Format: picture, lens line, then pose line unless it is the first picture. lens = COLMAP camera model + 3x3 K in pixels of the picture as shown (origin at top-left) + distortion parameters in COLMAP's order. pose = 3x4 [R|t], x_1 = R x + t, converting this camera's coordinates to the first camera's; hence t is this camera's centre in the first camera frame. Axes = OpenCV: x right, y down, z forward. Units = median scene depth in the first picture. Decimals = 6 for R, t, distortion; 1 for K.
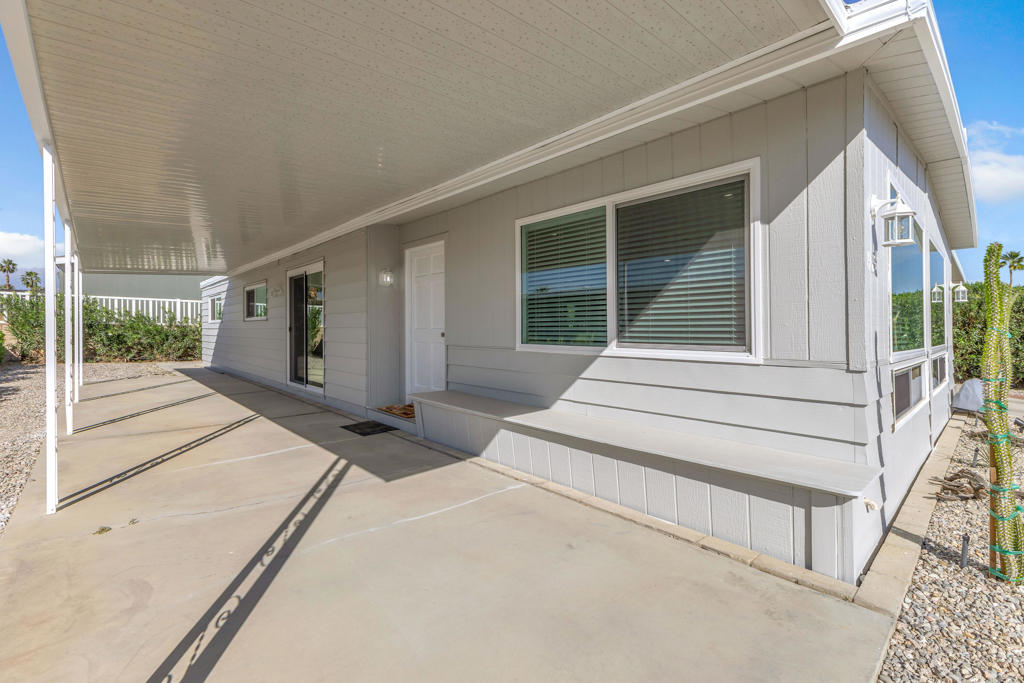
lens RADIAL K [[441.8, 0, 517.0], [0, 441.8, 336.0], [0, 0, 1]] dist [0.010172, -0.002054]
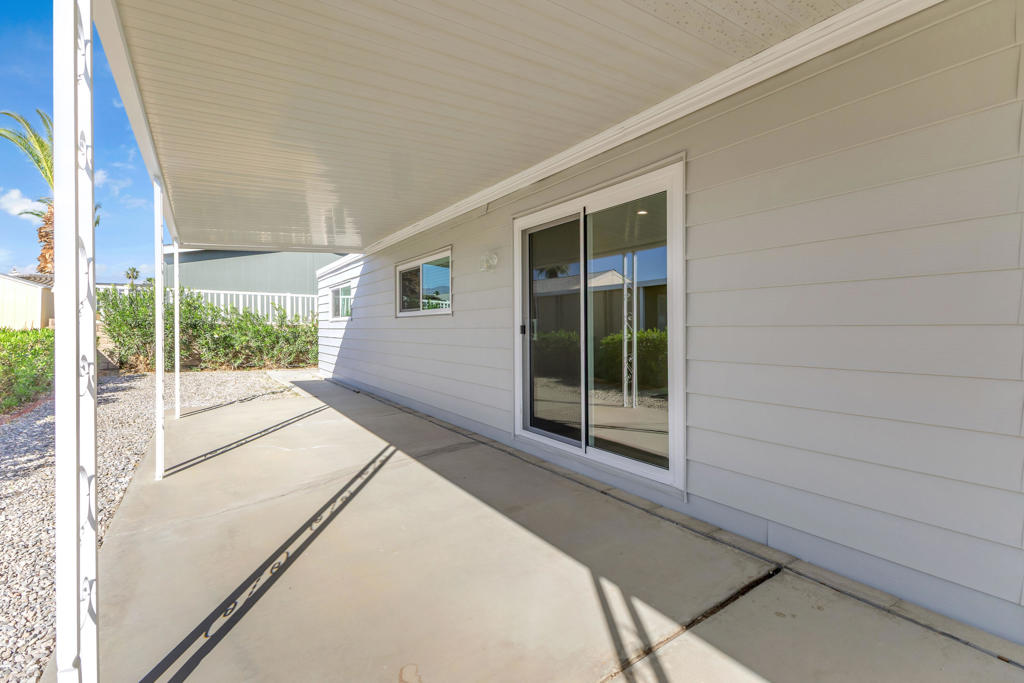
lens RADIAL K [[441.8, 0, 517.7], [0, 441.8, 334.9], [0, 0, 1]] dist [0.010172, -0.002054]
pose [[0.990019, -0.003360, -0.140894, -0.252793], [0.003638, 0.999992, 0.001714, -0.005490], [0.140887, -0.002210, 0.990023, 0.273339]]
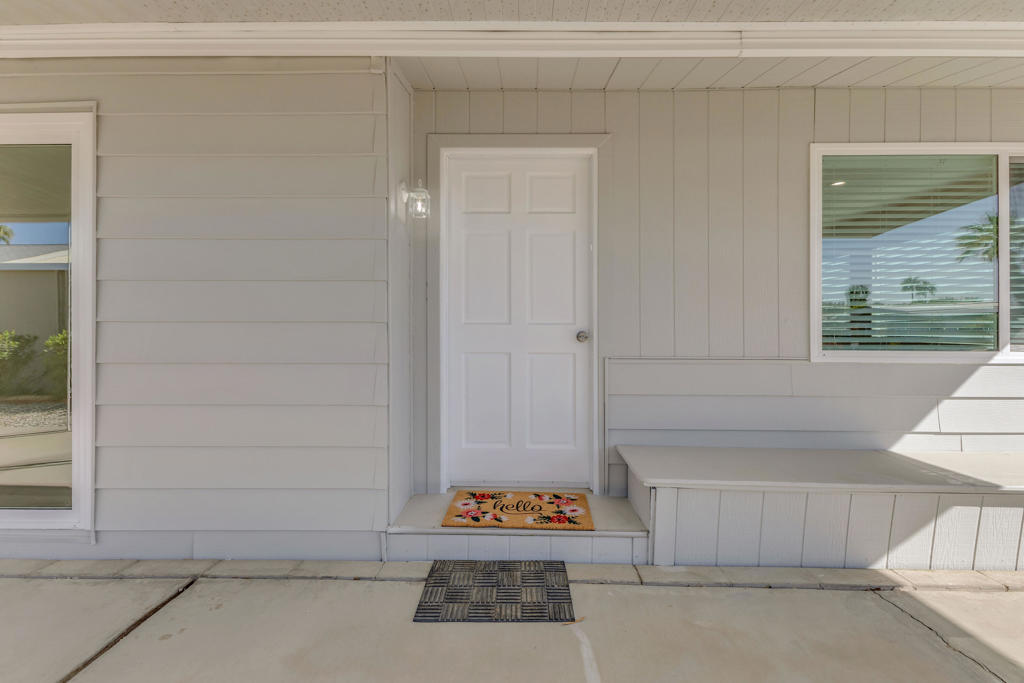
lens RADIAL K [[441.8, 0, 517.6], [0, 441.8, 333.0], [0, 0, 1]] dist [0.010172, -0.002054]
pose [[0.694212, -0.015840, 0.719596, -0.215731], [0.009472, 0.999872, 0.012871, -0.005524], [-0.719708, -0.002119, 0.694273, 0.262154]]
